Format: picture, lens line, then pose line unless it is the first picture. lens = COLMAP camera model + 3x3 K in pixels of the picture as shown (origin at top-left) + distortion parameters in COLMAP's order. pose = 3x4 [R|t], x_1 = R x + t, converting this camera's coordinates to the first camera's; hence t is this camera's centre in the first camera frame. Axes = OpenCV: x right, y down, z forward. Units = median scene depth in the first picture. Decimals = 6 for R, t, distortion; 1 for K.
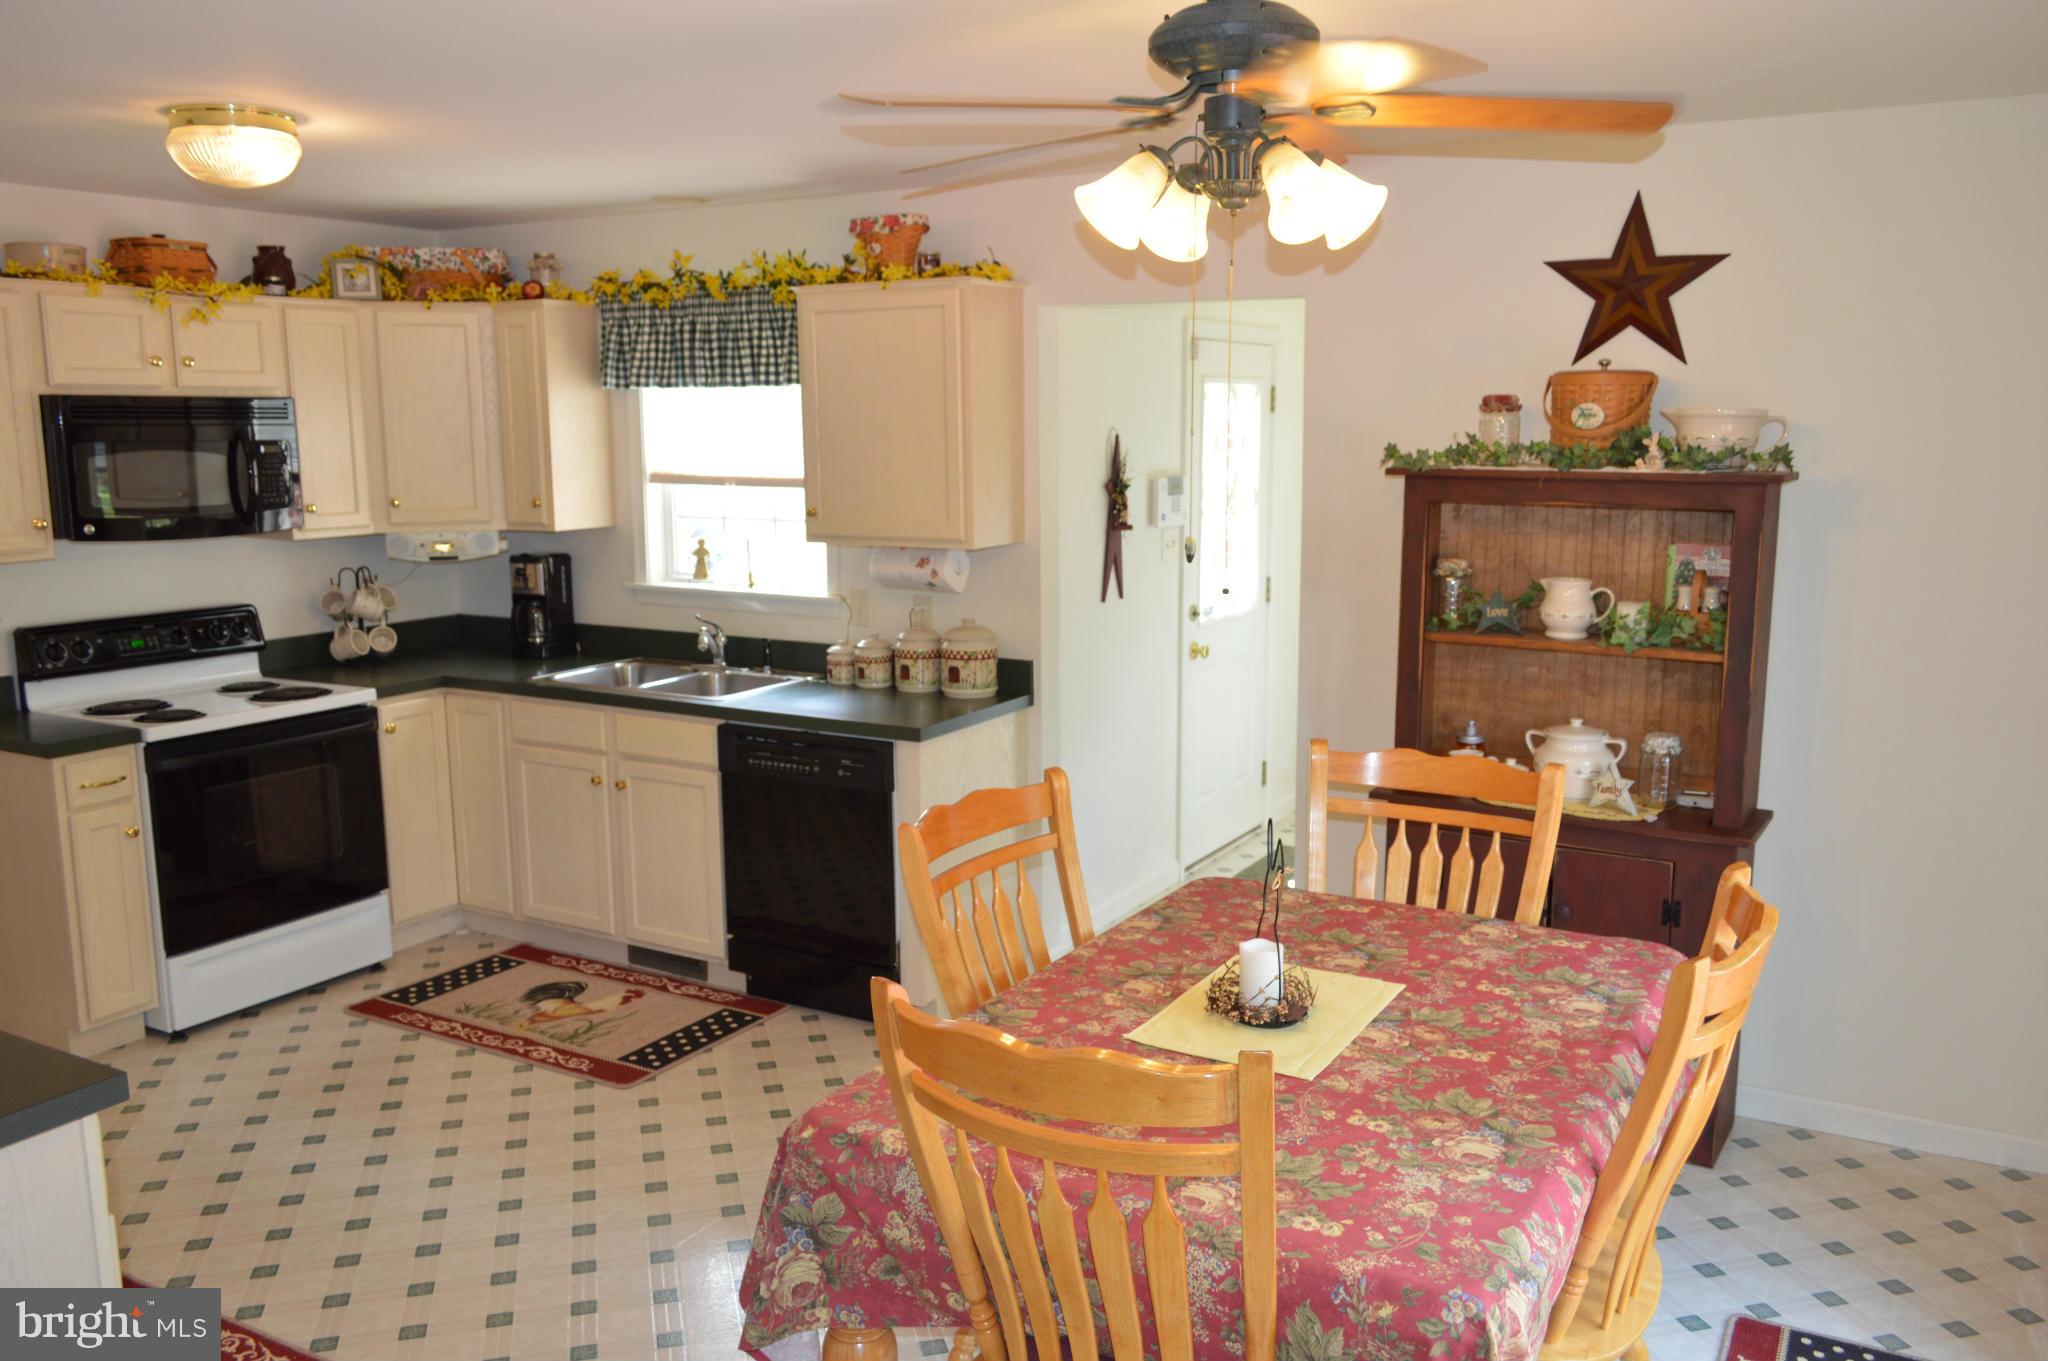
lens RADIAL K [[1621.3, 0, 1033.0], [0, 1621.3, 686.9], [0, 0, 1]] dist [0.001955, -0.006780]
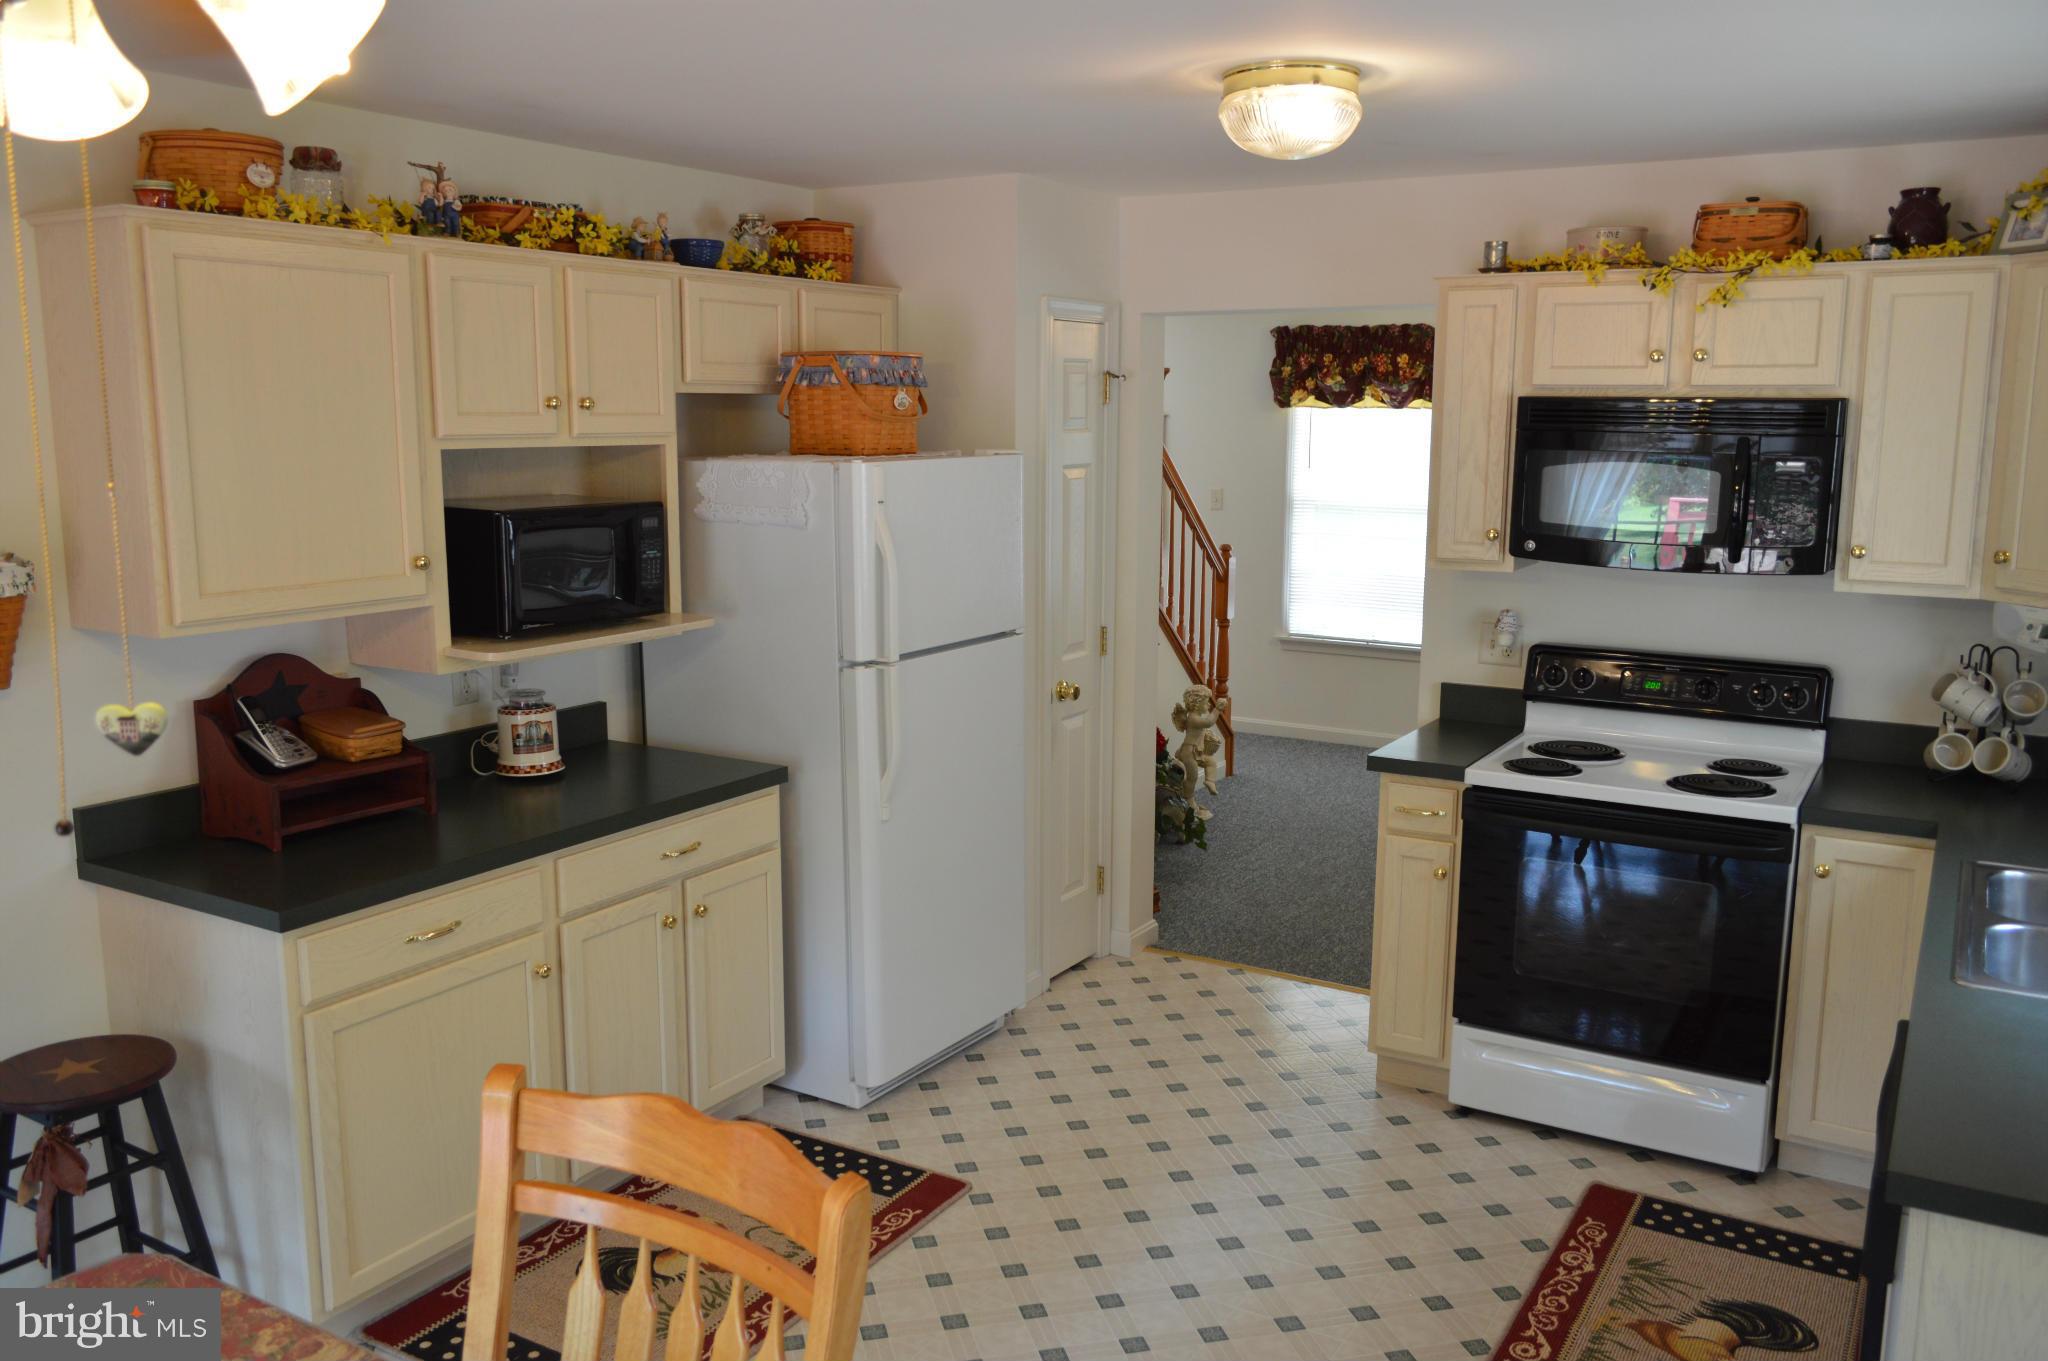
lens RADIAL K [[1621.3, 0, 1027.8], [0, 1621.3, 676.4], [0, 0, 1]] dist [0.001955, -0.006780]
pose [[-0.021722, 0.168554, -0.985453, 0.195972], [-0.170453, 0.970630, 0.169776, -0.078782], [0.985126, 0.171661, 0.007647, 0.435361]]
